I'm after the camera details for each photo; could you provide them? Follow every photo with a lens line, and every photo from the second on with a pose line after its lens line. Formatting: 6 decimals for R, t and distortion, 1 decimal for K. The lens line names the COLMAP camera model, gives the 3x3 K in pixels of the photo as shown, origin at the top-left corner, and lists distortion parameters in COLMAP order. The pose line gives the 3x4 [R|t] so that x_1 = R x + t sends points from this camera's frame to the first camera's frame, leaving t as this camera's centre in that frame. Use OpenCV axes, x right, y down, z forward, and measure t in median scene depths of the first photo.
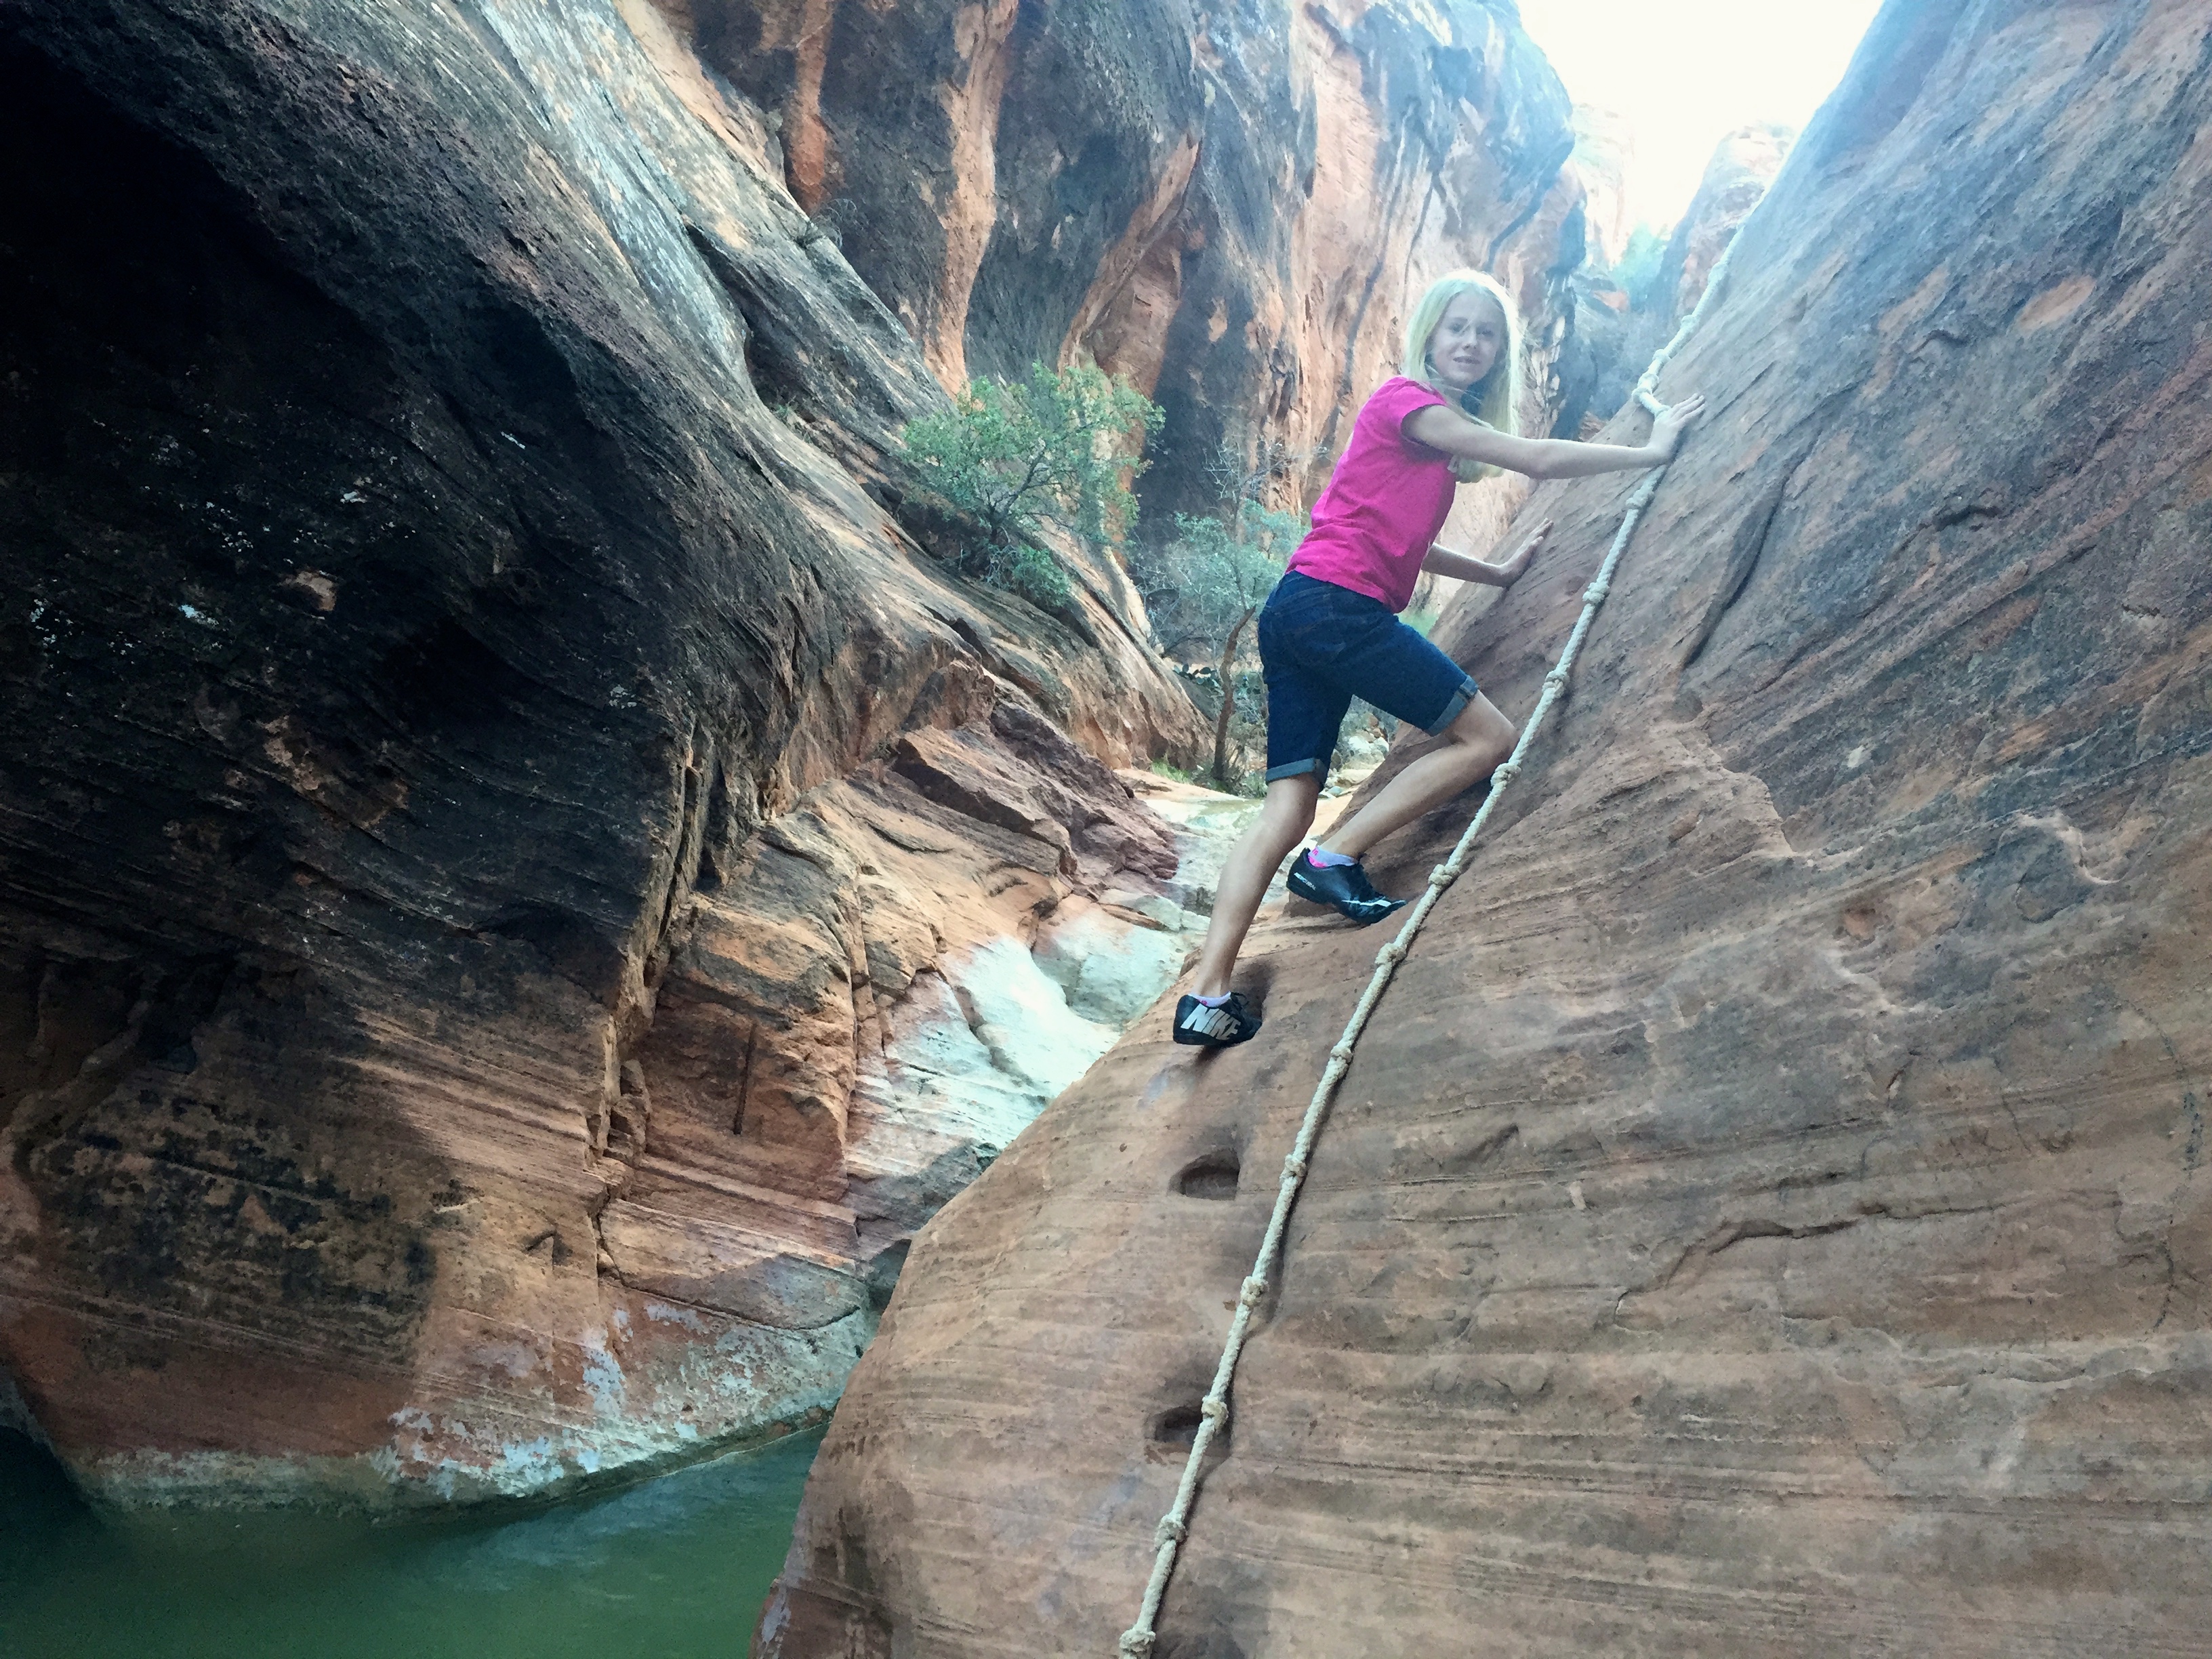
lens RADIAL K [[1918.3, 0, 1088.8], [0, 1918.3, 838.4], [0, 0, 1]] dist [0.065881, -0.053303]
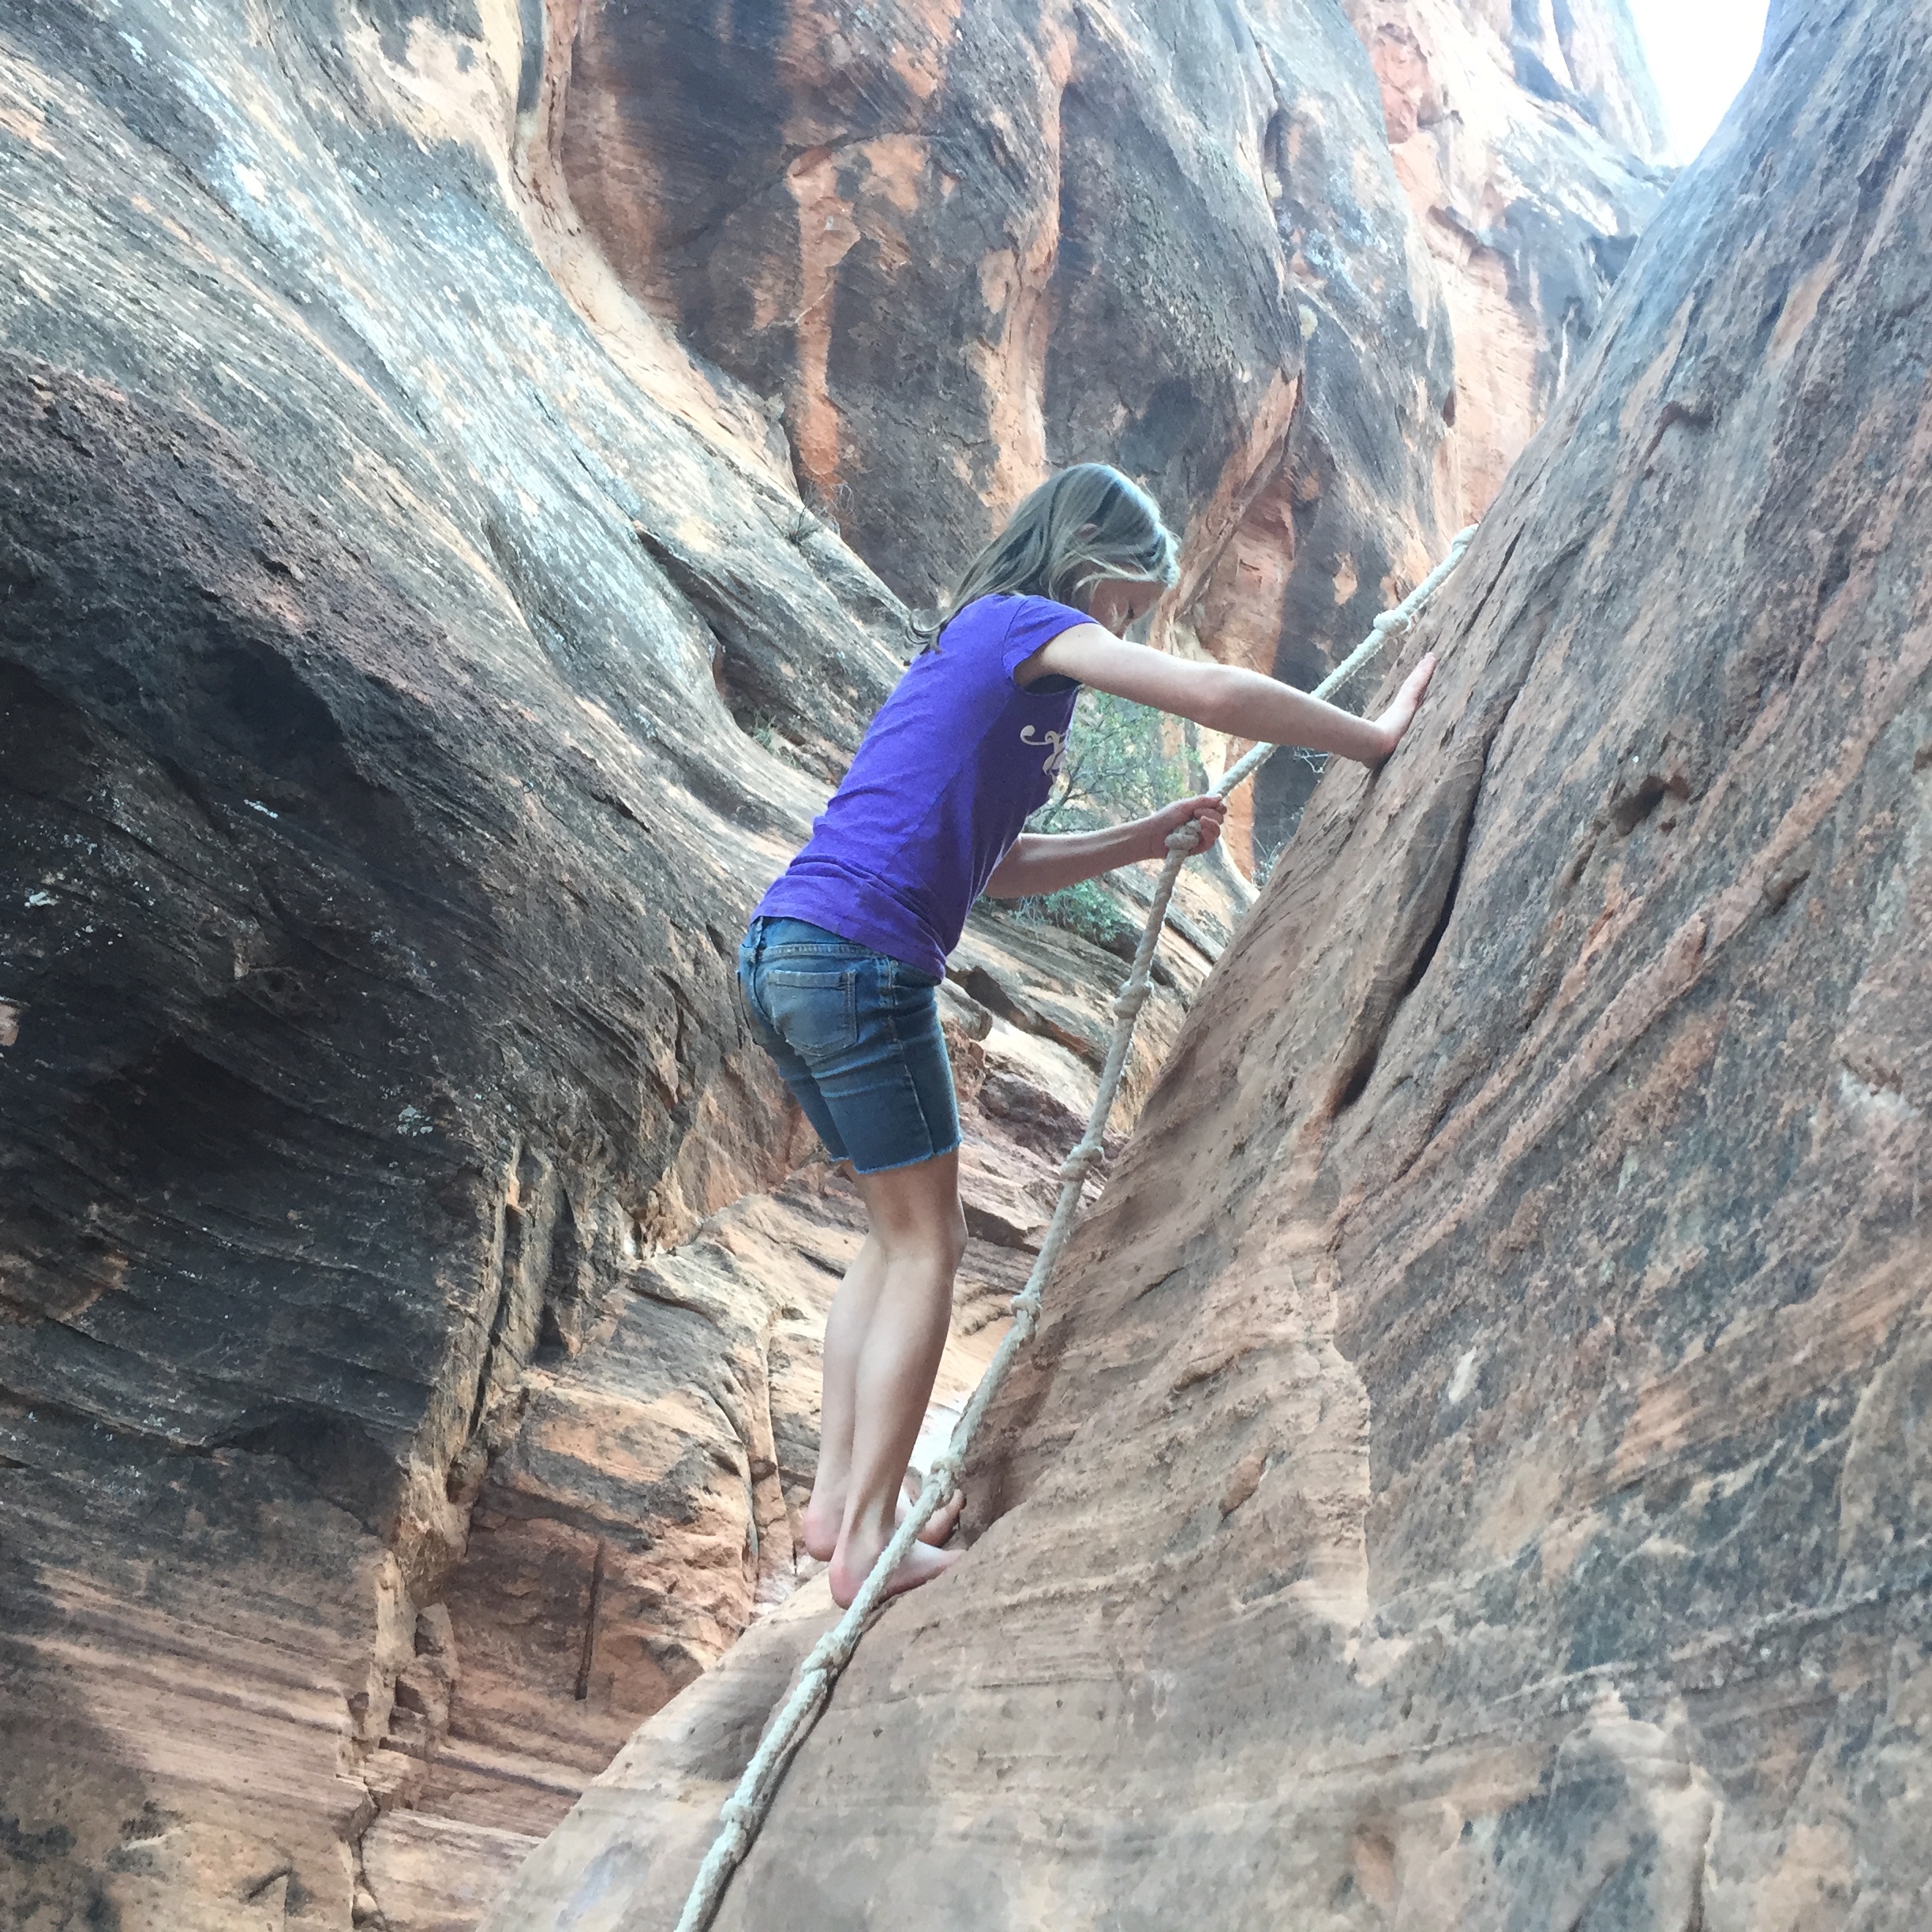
lens RADIAL K [[2226.5, 0, 946.6], [0, 2226.5, 969.4], [0, 0, 1]] dist [0.062905, 0.000000]
pose [[0.986337, -0.074487, -0.146942, 0.099930], [0.058896, 0.992433, -0.107743, -0.023141], [0.153855, 0.097616, 0.983260, 0.135073]]
